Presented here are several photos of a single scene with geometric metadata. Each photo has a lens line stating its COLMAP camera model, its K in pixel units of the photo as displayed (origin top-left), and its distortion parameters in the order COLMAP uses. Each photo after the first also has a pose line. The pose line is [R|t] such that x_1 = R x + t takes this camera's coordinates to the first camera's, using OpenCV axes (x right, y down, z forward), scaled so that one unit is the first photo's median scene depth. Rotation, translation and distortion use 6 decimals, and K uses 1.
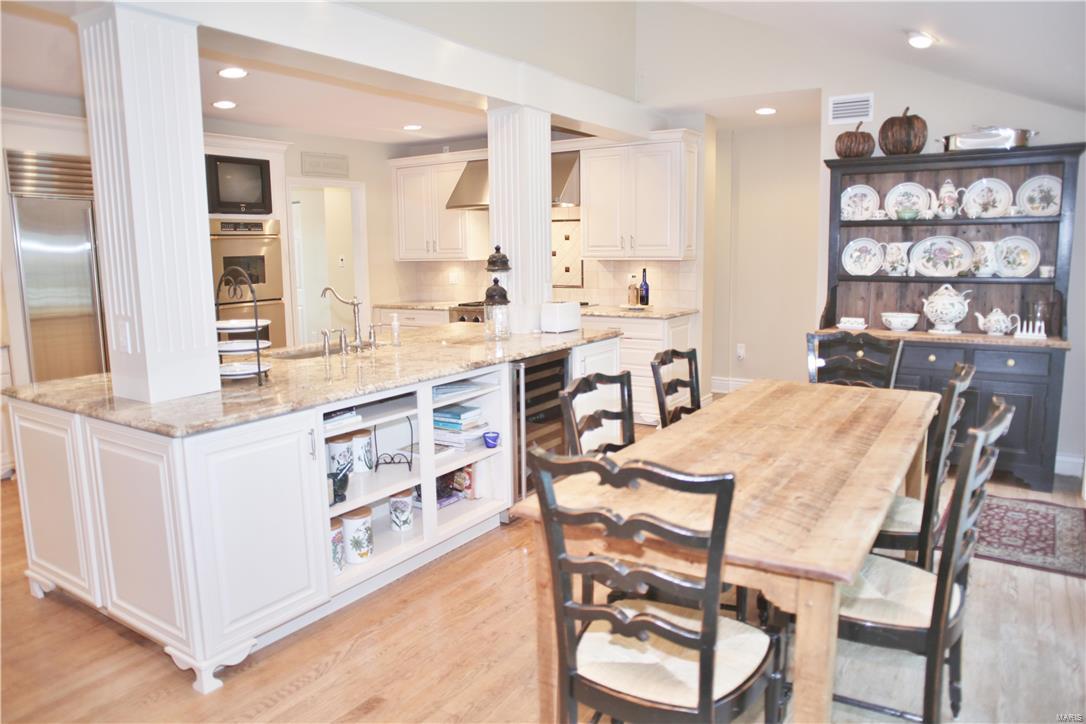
lens RADIAL K [[736.9, 0, 543.0], [0, 736.9, 362.0], [0, 0, 1]] dist [-0.121112, 0.097308]
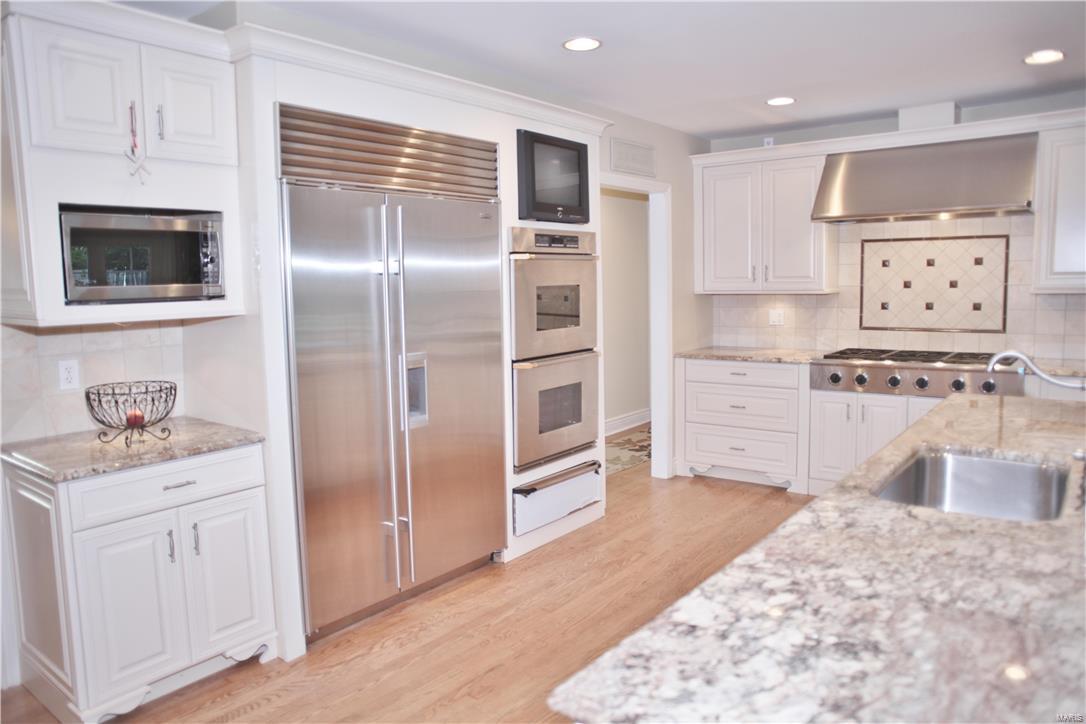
lens RADIAL K [[736.9, 0, 543.0], [0, 736.9, 362.0], [0, 0, 1]] dist [-0.121112, 0.097308]
pose [[0.995768, 0.003005, -0.091849, -0.375273], [-0.006857, 0.999109, -0.041653, -0.049484], [0.091642, 0.042106, 0.994901, 0.339632]]
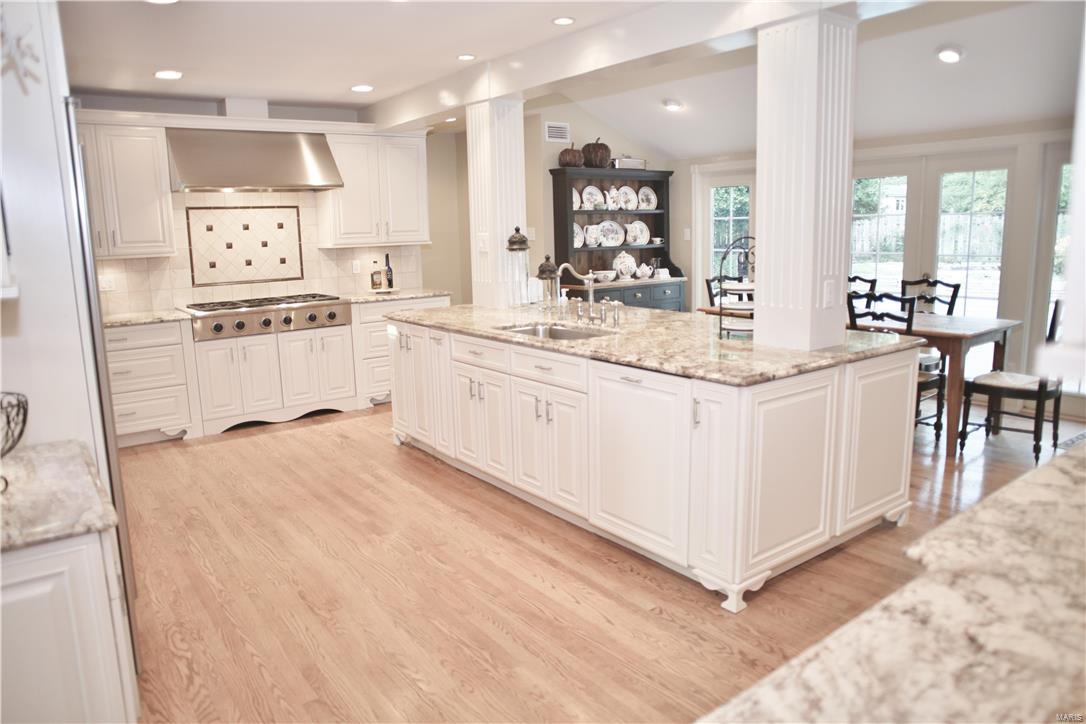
lens RADIAL K [[736.9, 0, 543.0], [0, 736.9, 362.0], [0, 0, 1]] dist [-0.121112, 0.097308]
pose [[0.353080, -0.163573, 0.921183, -0.833548], [0.162464, 0.980359, 0.111810, -0.060207], [-0.921379, 0.110181, 0.372720, 0.450602]]
